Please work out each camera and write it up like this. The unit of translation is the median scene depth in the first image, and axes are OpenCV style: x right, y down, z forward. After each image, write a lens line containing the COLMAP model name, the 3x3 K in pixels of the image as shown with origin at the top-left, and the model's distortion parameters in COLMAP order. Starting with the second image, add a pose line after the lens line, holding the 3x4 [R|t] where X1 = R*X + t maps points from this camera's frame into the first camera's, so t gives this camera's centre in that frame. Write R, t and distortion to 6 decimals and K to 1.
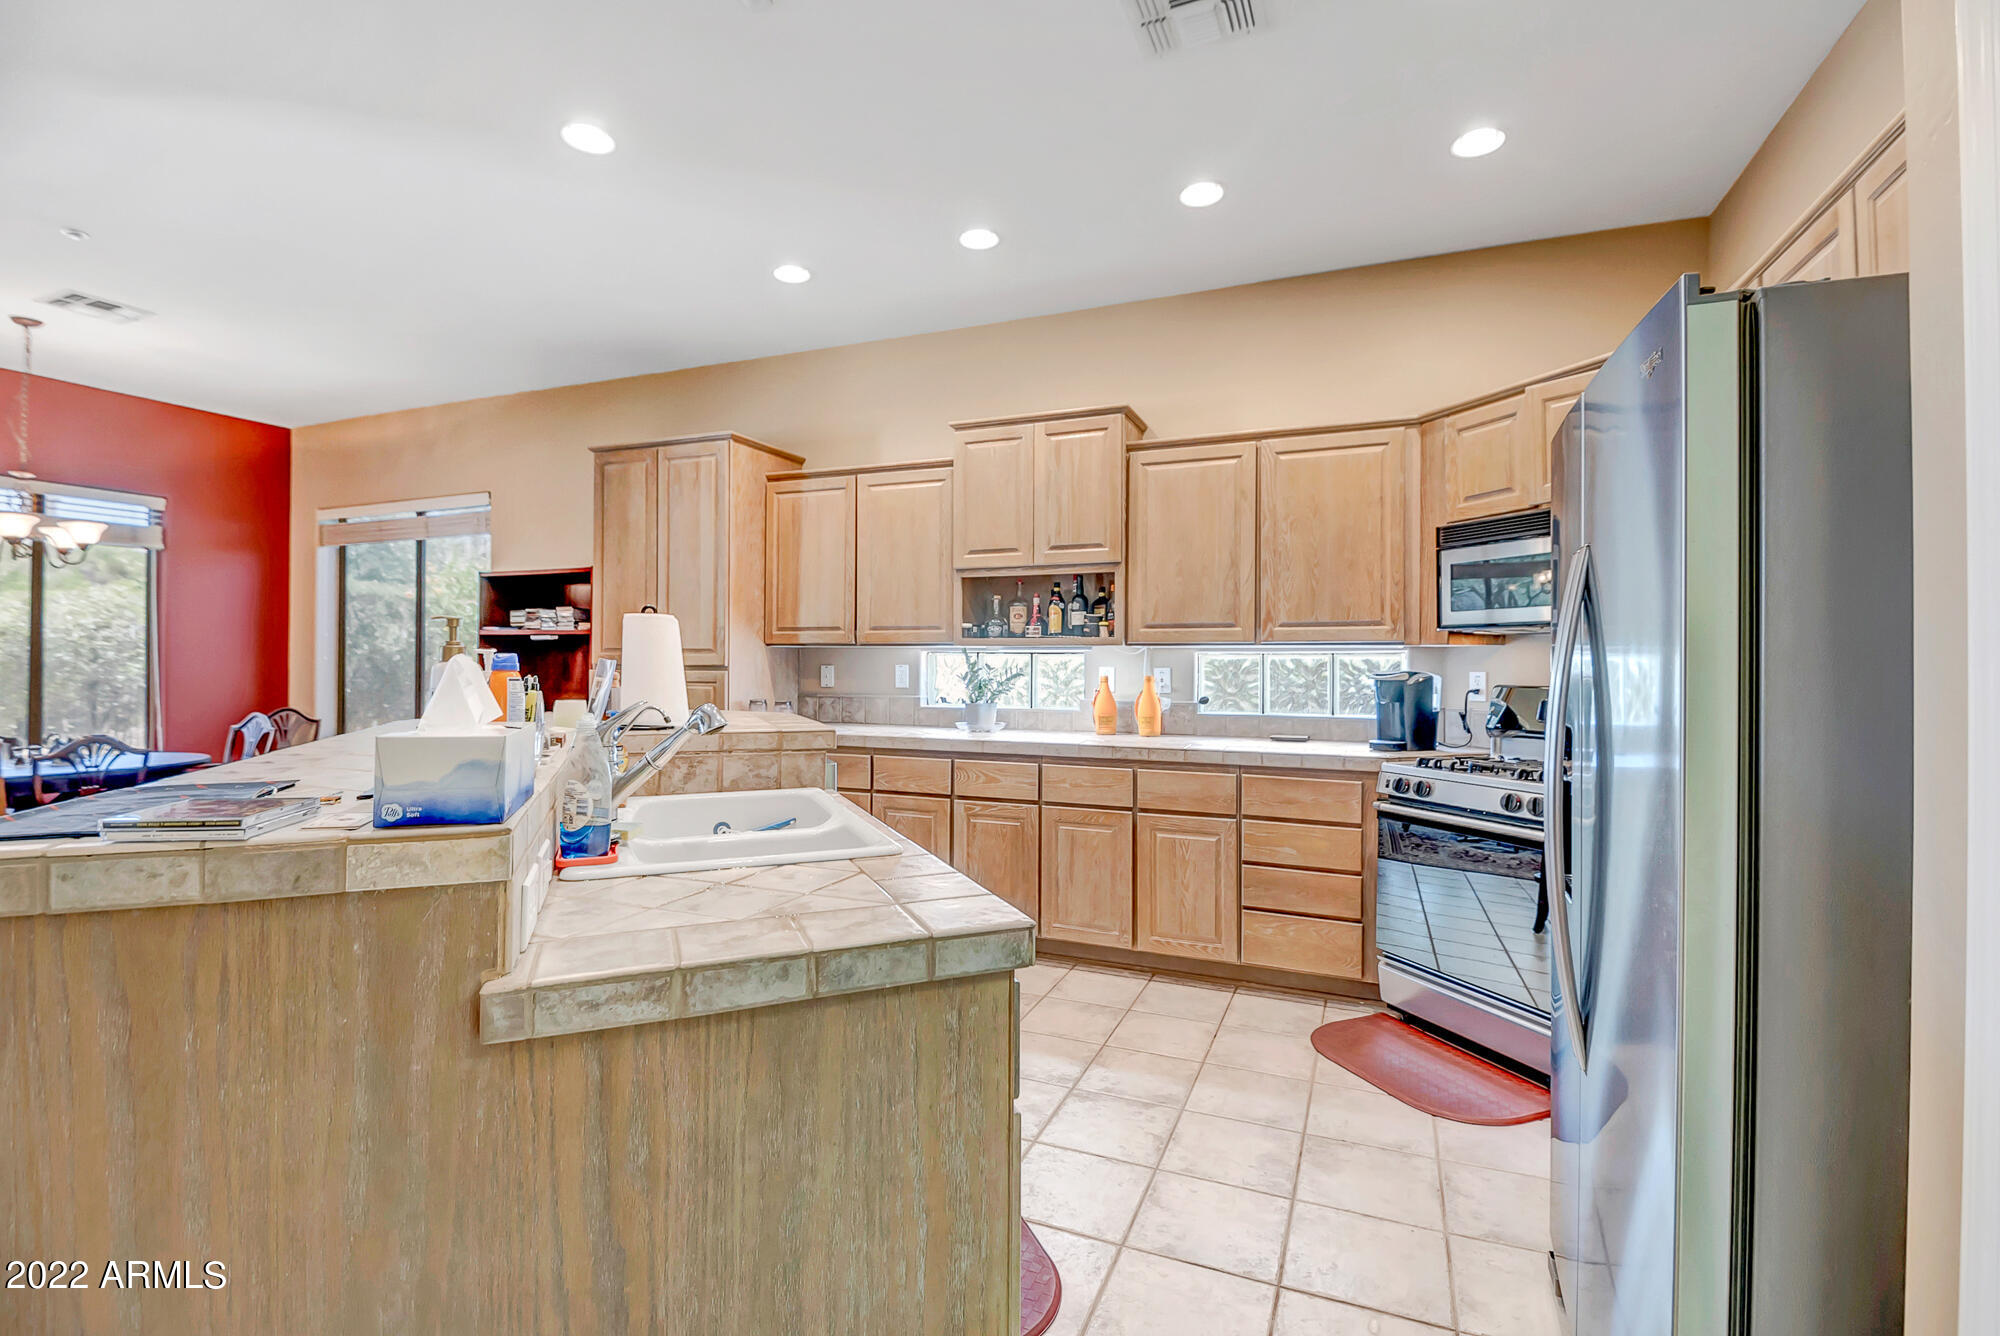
lens RADIAL K [[906.2, 0, 994.7], [0, 906.2, 654.7], [0, 0, 1]] dist [0.006469, -0.005115]
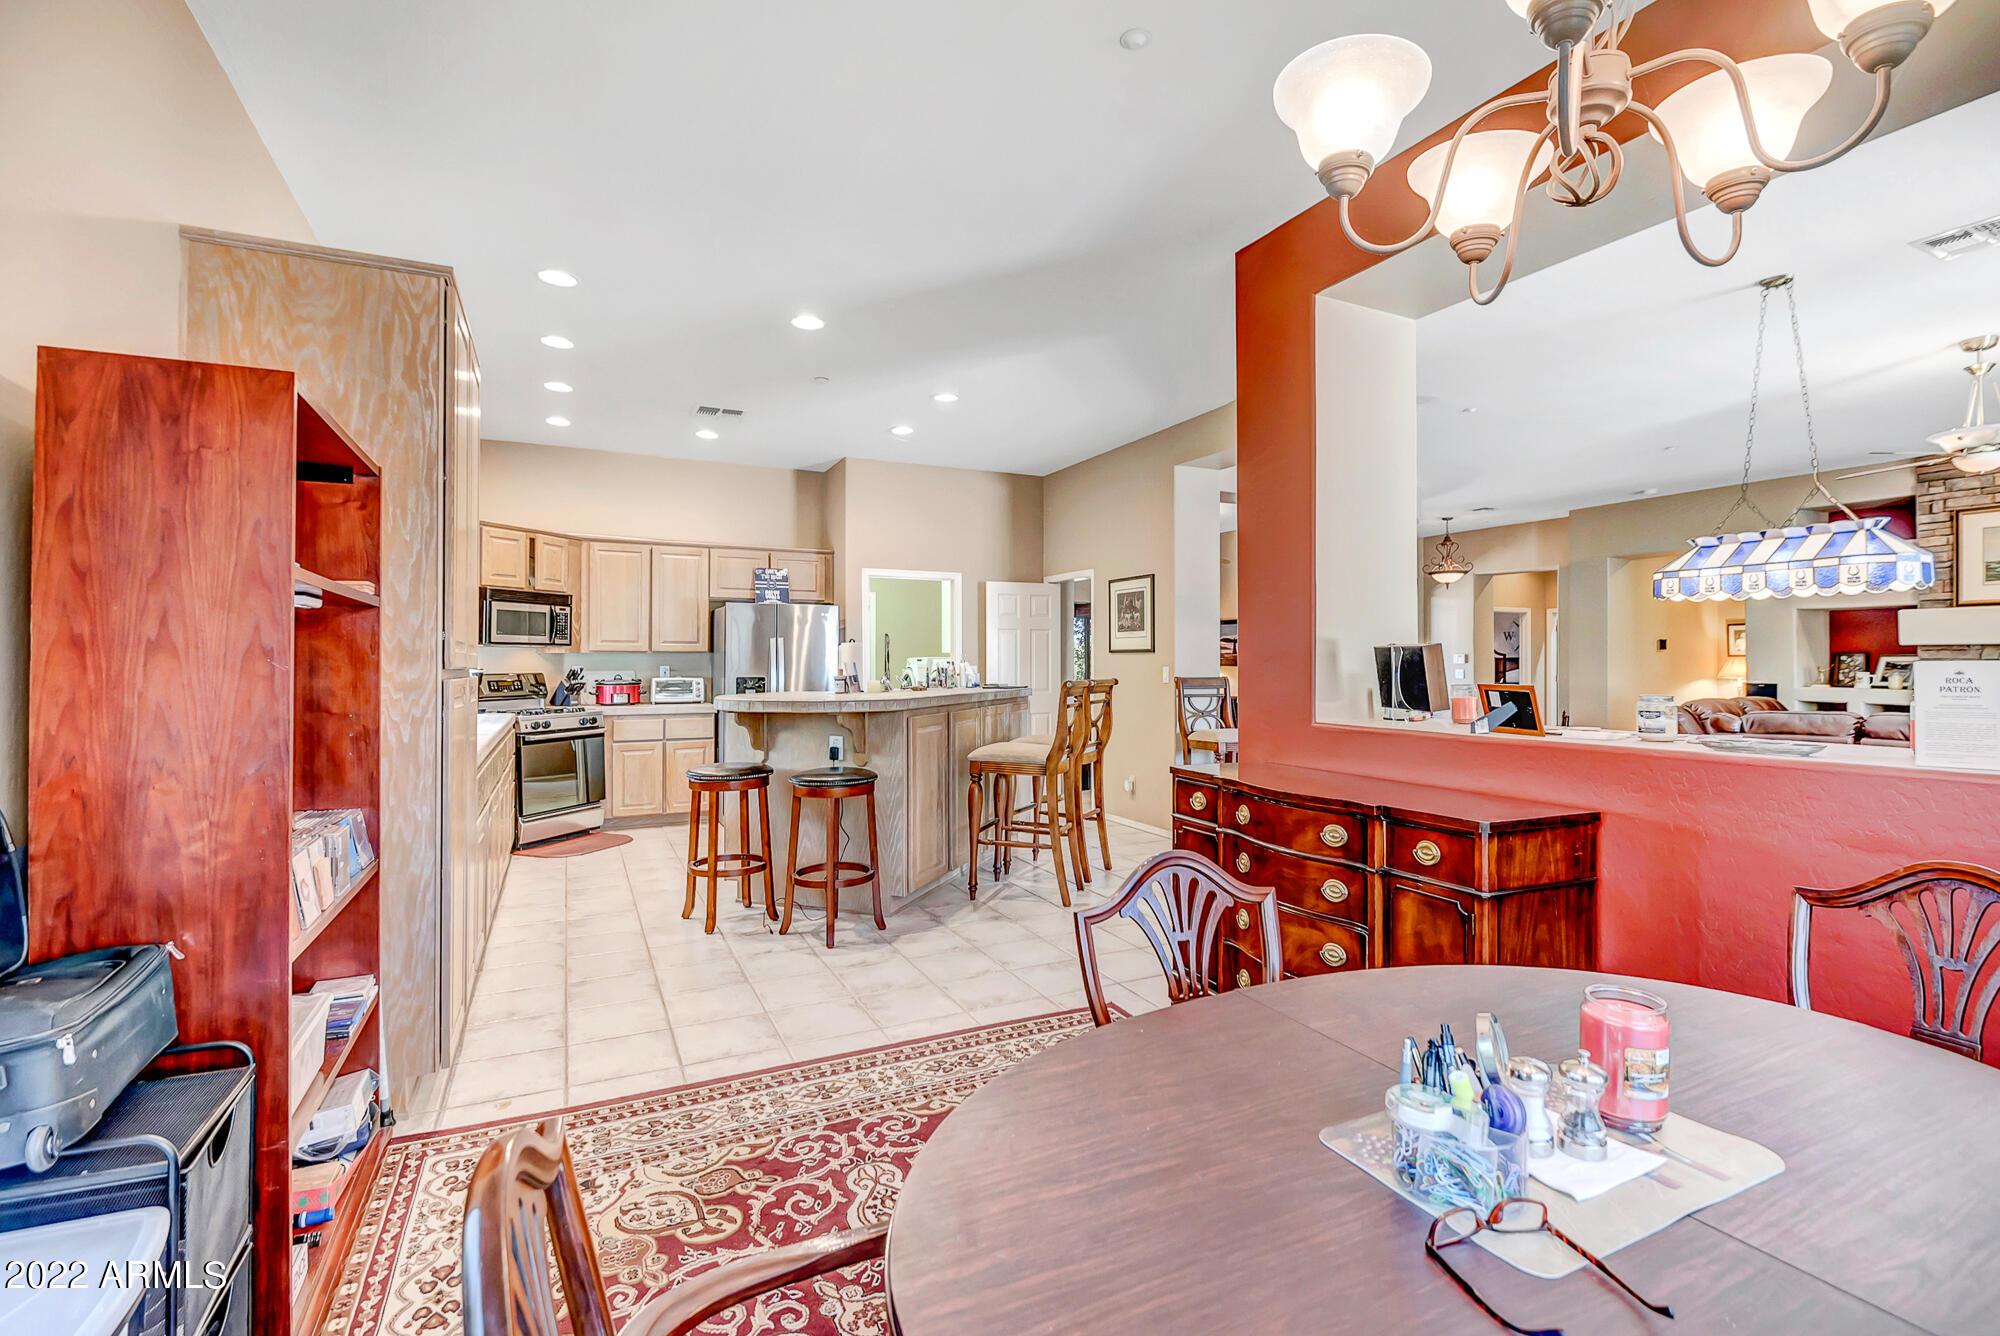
lens RADIAL K [[906.2, 0, 1014.5], [0, 906.2, 659.1], [0, 0, 1]] dist [0.006469, -0.005115]
pose [[-0.753219, 0.002380, 0.657766, -1.247464], [-0.001991, 0.999981, -0.005898, 0.009422], [-0.657767, -0.005751, -0.753199, 1.396555]]
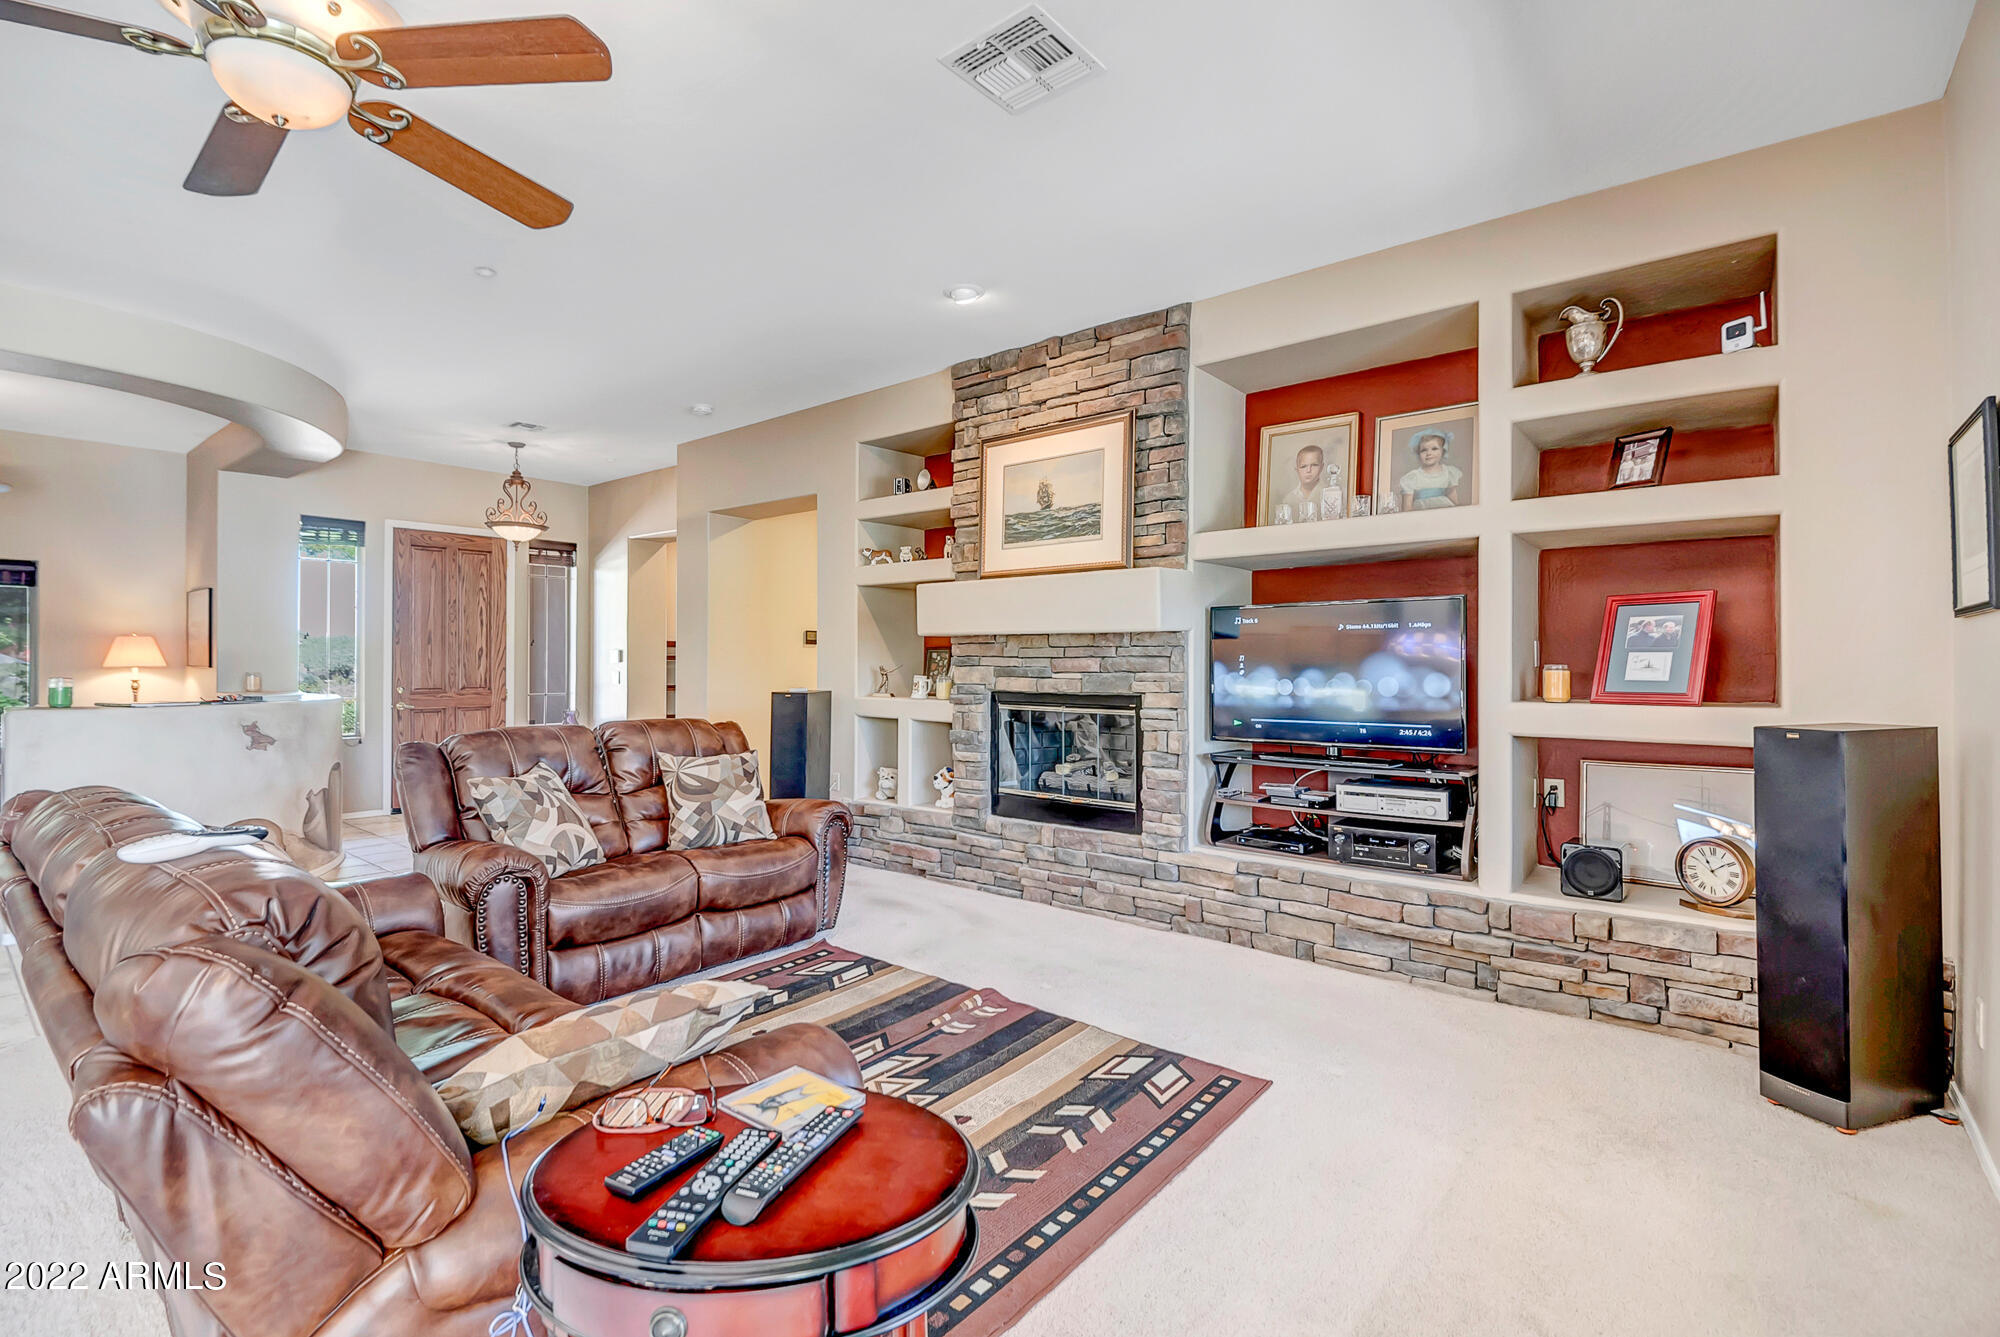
lens RADIAL K [[906.2, 0, 996.7], [0, 906.2, 663.3], [0, 0, 1]] dist [0.006469, -0.005115]
pose [[-0.955803, -0.002334, 0.293998, -1.860262], [-0.002298, 0.999997, 0.000468, 0.002268], [-0.293998, -0.000228, -0.955806, -0.024383]]
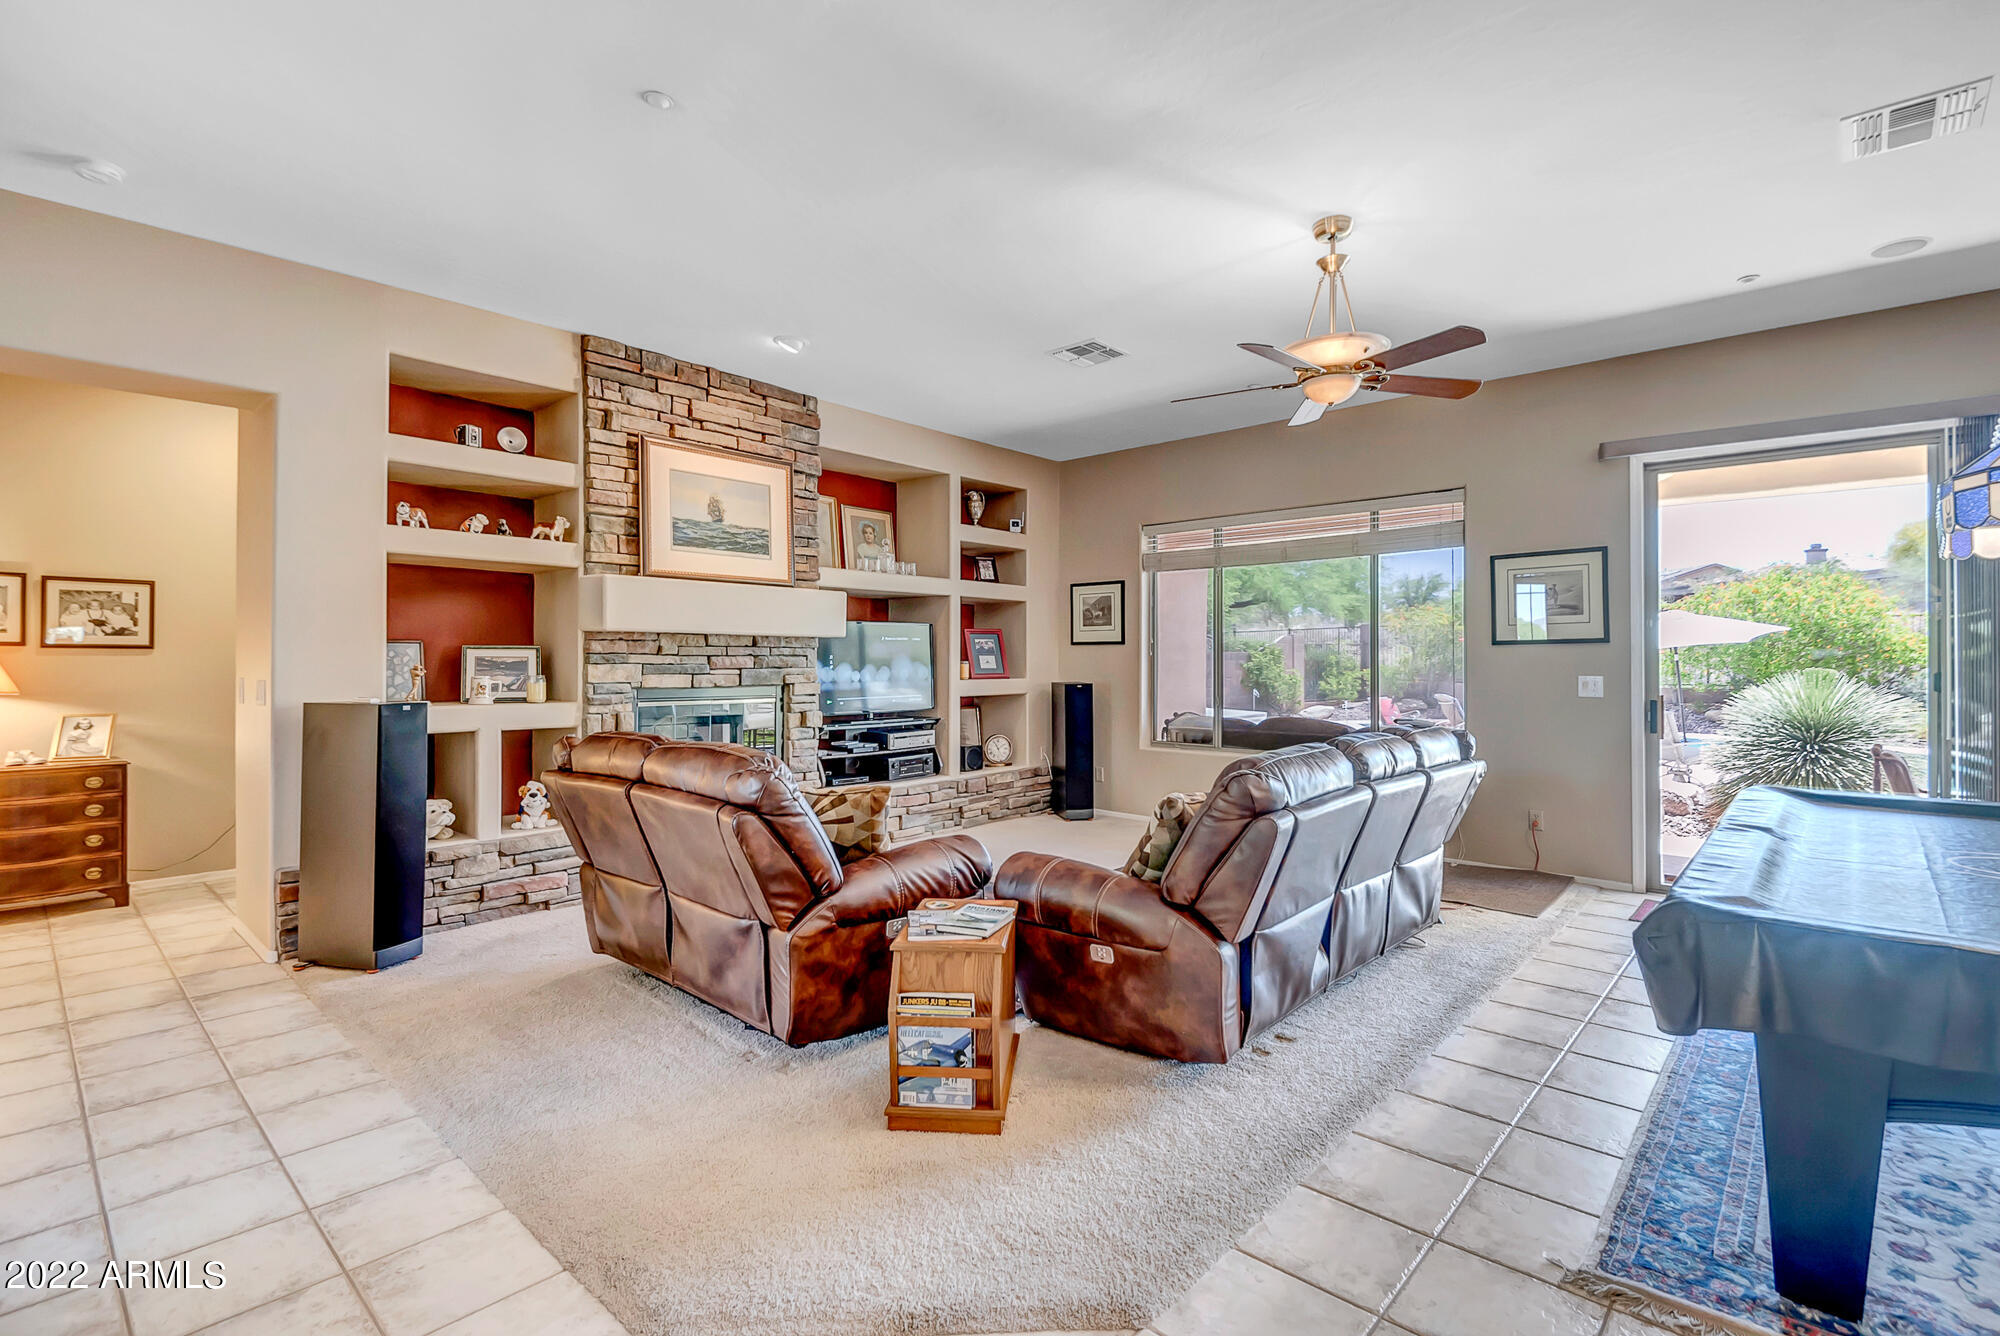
lens RADIAL K [[906.2, 0, 995.6], [0, 906.2, 656.9], [0, 0, 1]] dist [0.006469, -0.005115]
pose [[-0.342425, -0.004624, -0.939534, -0.484793], [-0.000833, 0.999989, -0.004618, 0.003061], [0.939545, -0.000799, -0.342425, -0.338314]]
